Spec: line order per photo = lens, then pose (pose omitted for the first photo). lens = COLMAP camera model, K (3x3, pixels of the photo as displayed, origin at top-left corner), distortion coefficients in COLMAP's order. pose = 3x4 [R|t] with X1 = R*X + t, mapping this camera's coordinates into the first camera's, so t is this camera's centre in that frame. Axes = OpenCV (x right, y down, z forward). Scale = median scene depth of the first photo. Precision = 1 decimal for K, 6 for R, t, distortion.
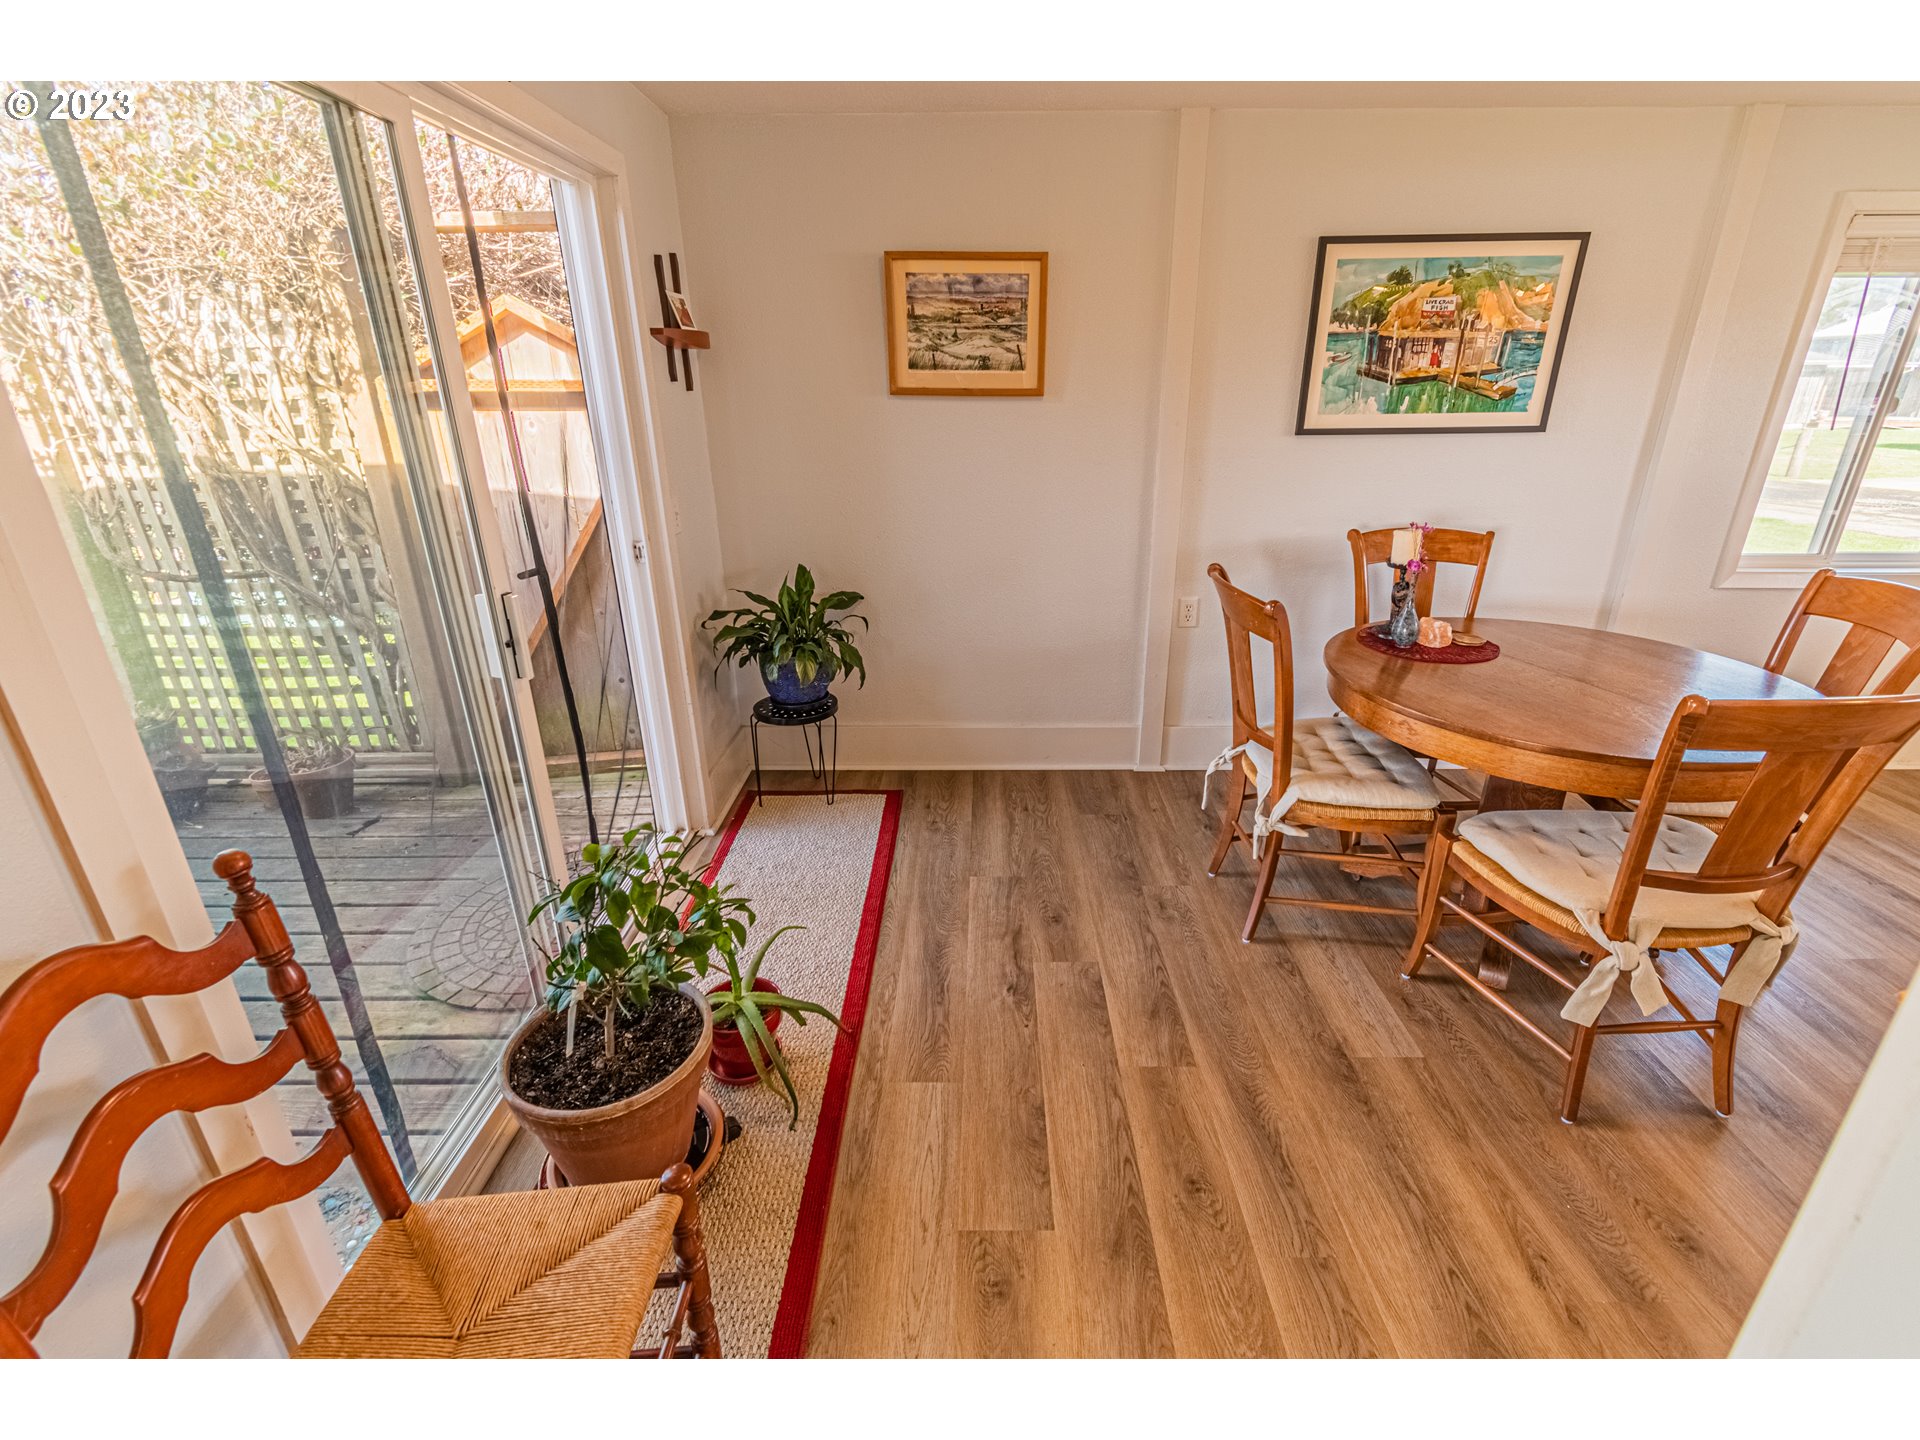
lens RADIAL K [[840.2, 0, 989.5], [0, 840.2, 708.1], [0, 0, 1]] dist [0.003366, 0.000231]
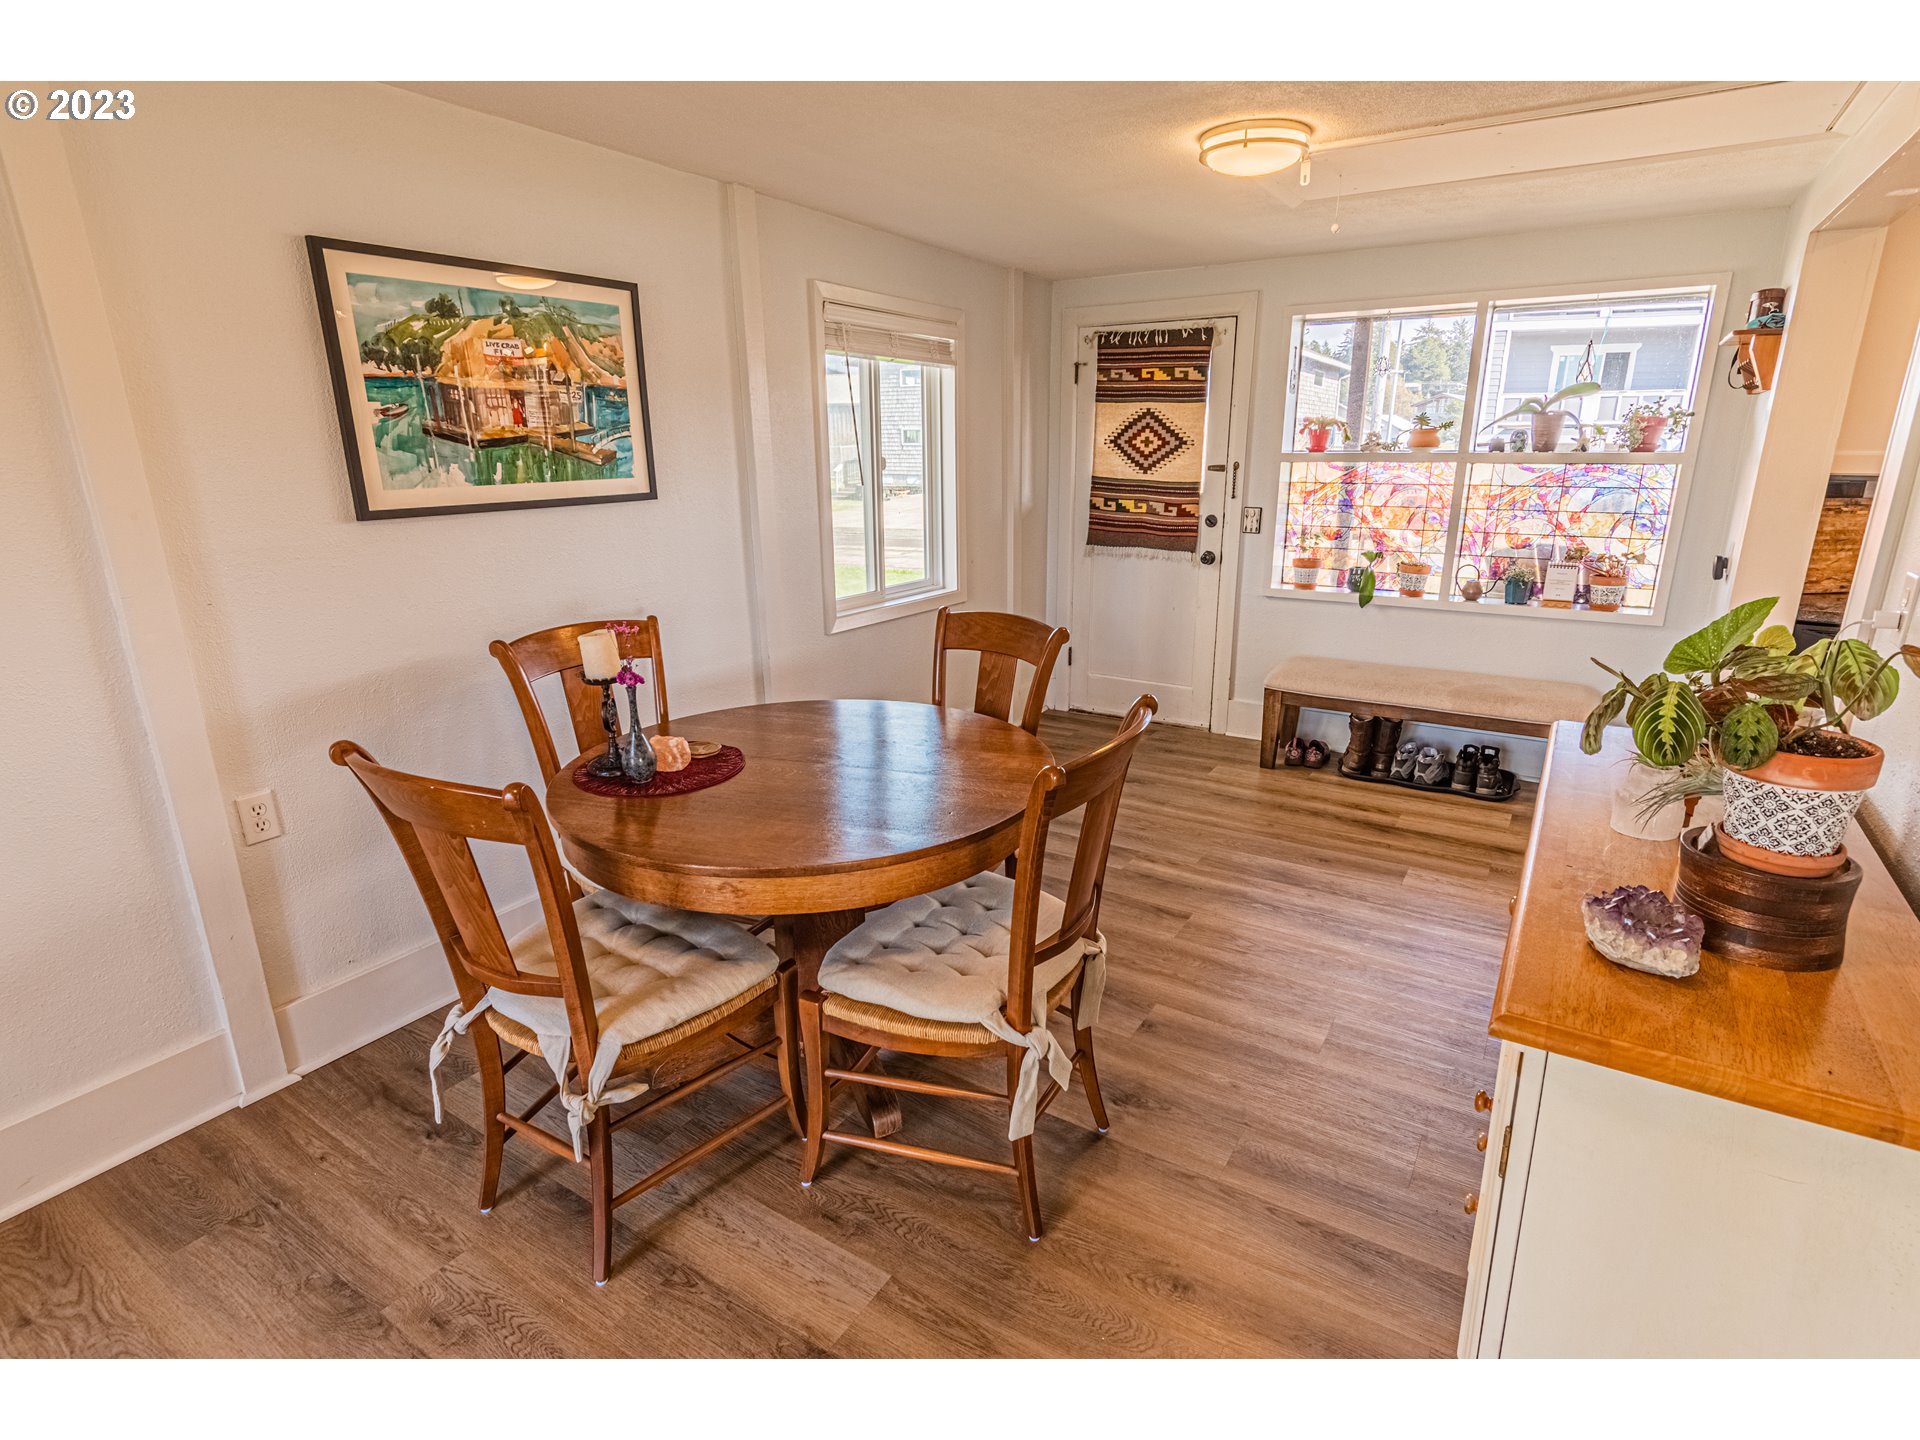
lens RADIAL K [[954.6, 0, 986.0], [0, 954.6, 716.1], [0, 0, 1]] dist [-0.000609, -0.000449]
pose [[0.532876, -0.232991, 0.813485, -0.027379], [0.307016, 0.949074, 0.070713, -0.081286], [-0.788533, 0.212072, 0.577271, 0.209620]]
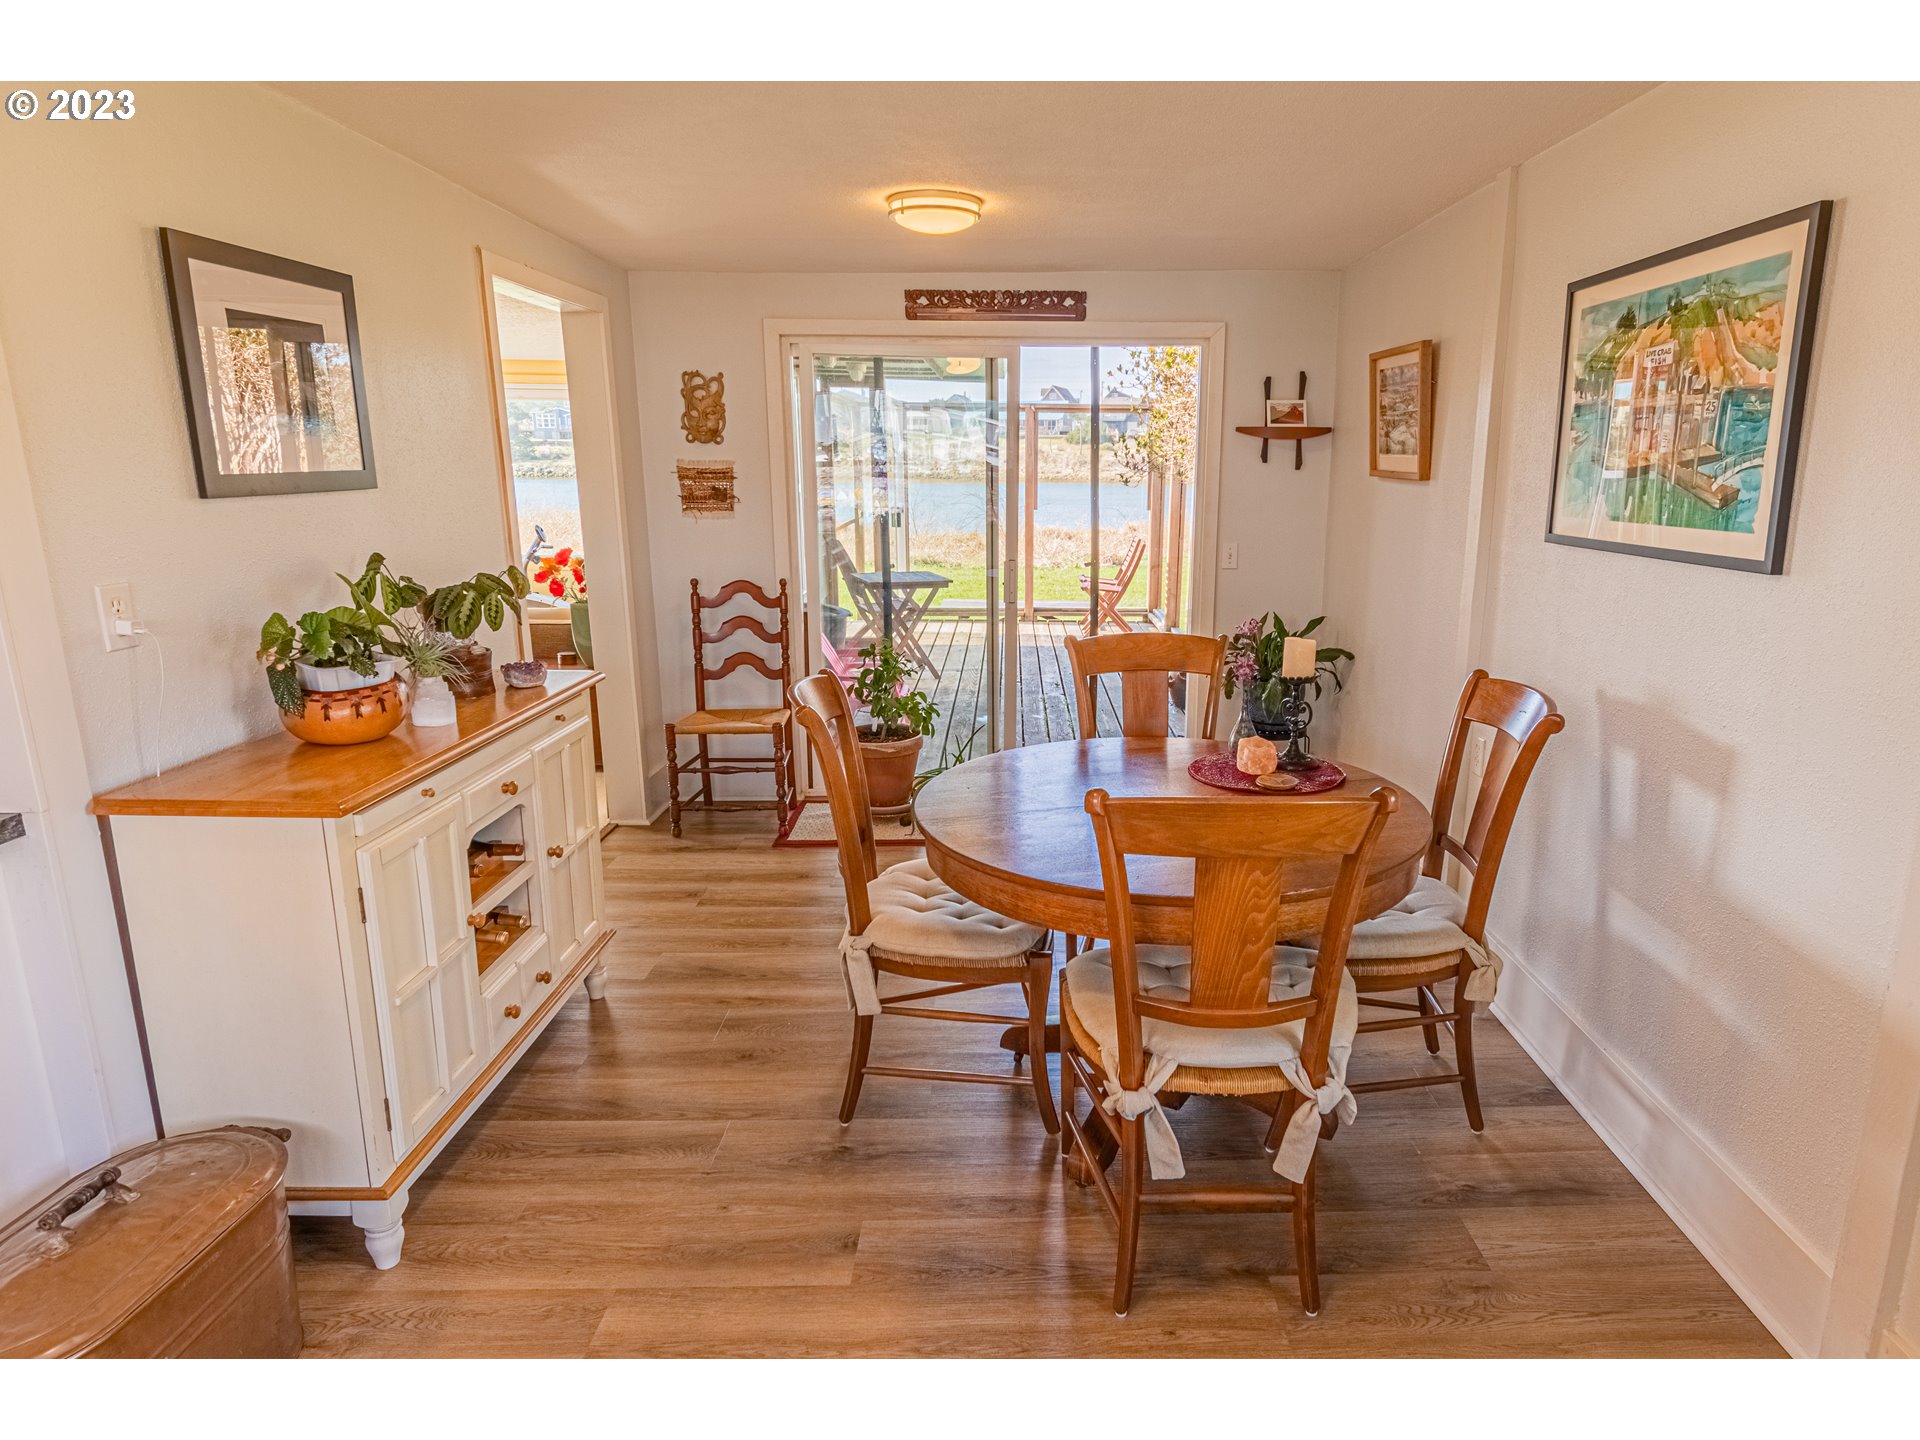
lens RADIAL K [[1112.6, 0, 1046.3], [0, 1112.6, 712.7], [0, 0, 1]] dist [0.000029, -0.002564]
pose [[0.024155, 0.224415, -0.974194, 1.402988], [-0.365272, 0.909083, 0.200360, -0.242903], [0.930588, 0.351006, 0.103932, 0.593445]]
